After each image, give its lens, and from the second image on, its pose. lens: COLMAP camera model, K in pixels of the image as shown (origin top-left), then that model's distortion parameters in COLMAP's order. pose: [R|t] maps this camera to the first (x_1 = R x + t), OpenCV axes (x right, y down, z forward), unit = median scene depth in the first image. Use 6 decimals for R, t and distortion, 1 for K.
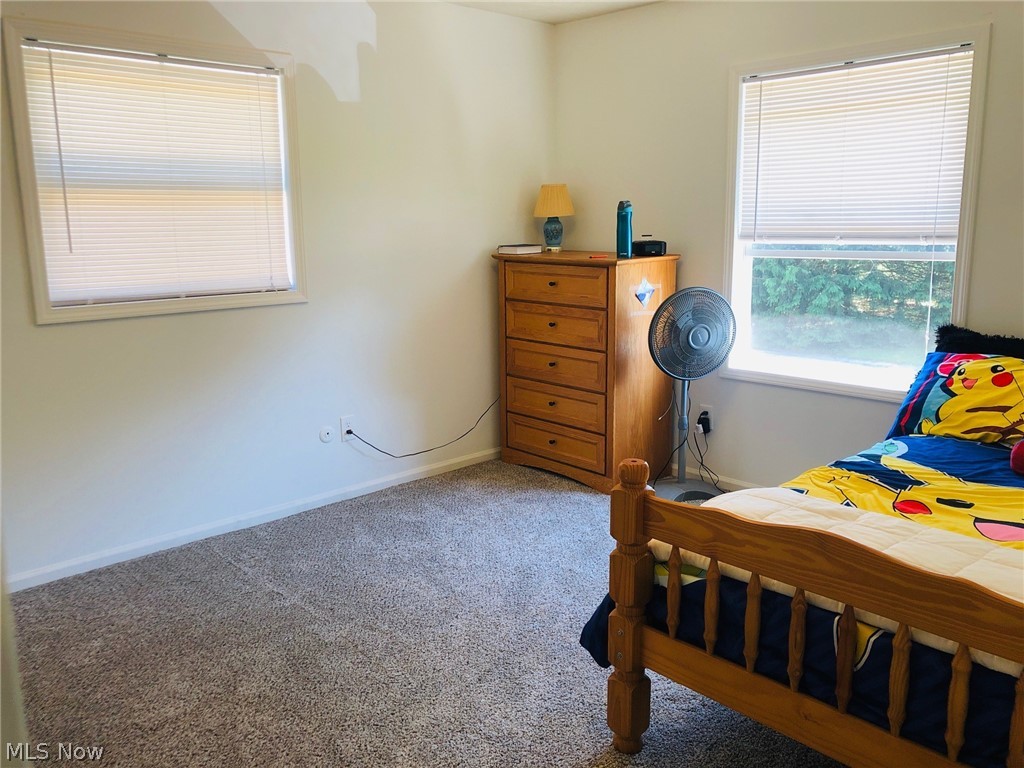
lens RADIAL K [[817.5, 0, 512.0], [0, 817.5, 384.0], [0, 0, 1]] dist [0.017993, 0.002508]
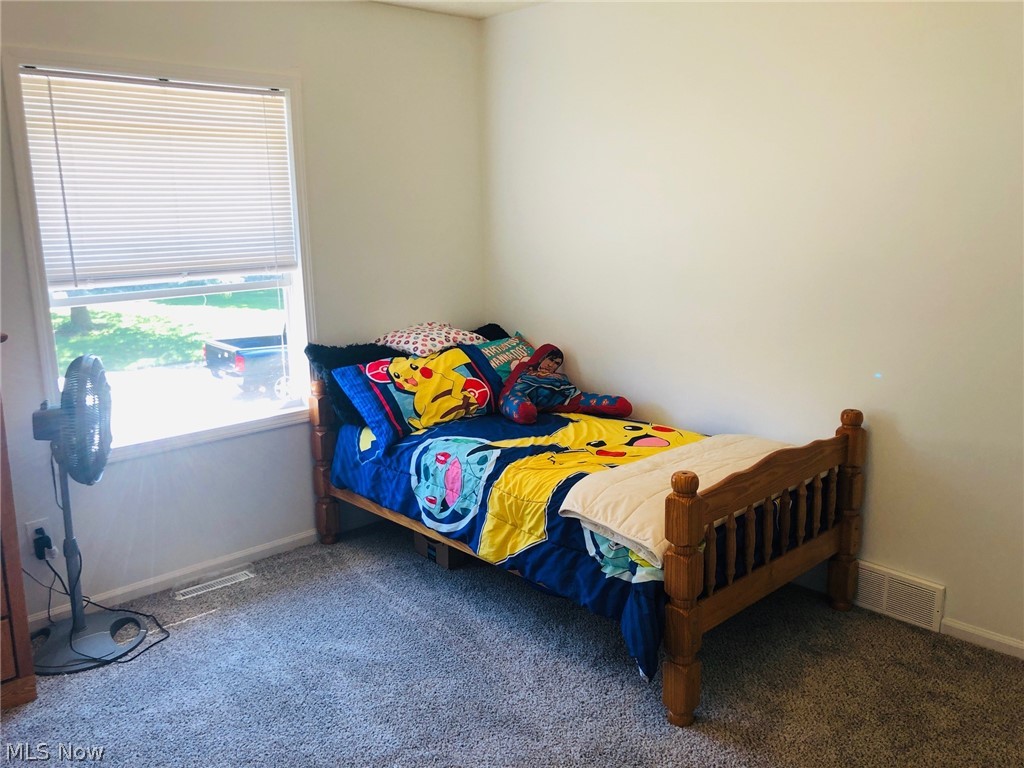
lens RADIAL K [[817.5, 0, 512.0], [0, 817.5, 384.0], [0, 0, 1]] dist [0.017993, 0.002508]
pose [[0.019471, -0.194683, 0.980673, -0.576234], [0.222200, 0.957172, 0.185606, -0.173447], [-0.974807, 0.214292, 0.061896, 0.717696]]
